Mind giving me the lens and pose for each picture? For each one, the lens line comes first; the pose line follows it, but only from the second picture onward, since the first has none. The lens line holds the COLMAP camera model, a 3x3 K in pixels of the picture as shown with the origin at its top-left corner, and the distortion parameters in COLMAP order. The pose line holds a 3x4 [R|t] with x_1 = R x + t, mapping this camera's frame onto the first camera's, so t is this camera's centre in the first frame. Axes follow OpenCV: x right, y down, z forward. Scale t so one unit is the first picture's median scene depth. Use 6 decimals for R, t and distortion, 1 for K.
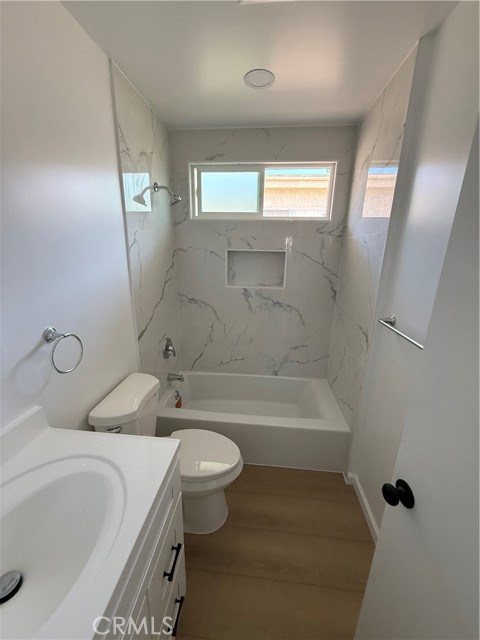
lens RADIAL K [[252.8, 0, 240.0], [0, 252.8, 320.0], [0, 0, 1]] dist [-0.001910, -0.000197]
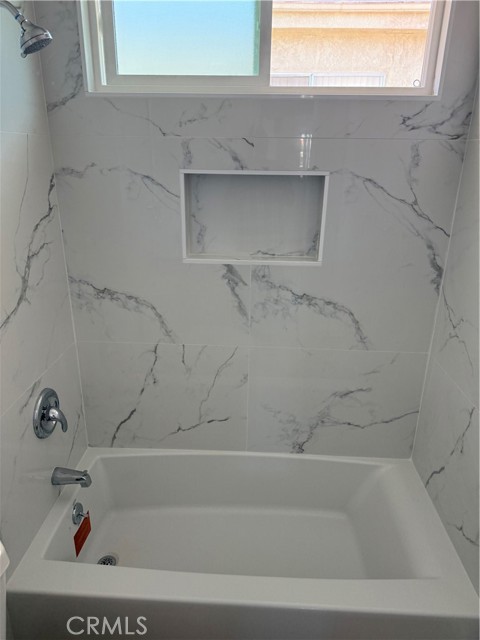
lens RADIAL K [[450.1, 0, 240.0], [0, 450.1, 320.0], [0, 0, 1]] dist [0.032410, -0.008216]
pose [[0.998511, -0.024625, 0.048668, -0.000046], [0.020767, 0.996718, 0.078243, -0.089775], [-0.050435, -0.077116, 0.995746, 0.235411]]
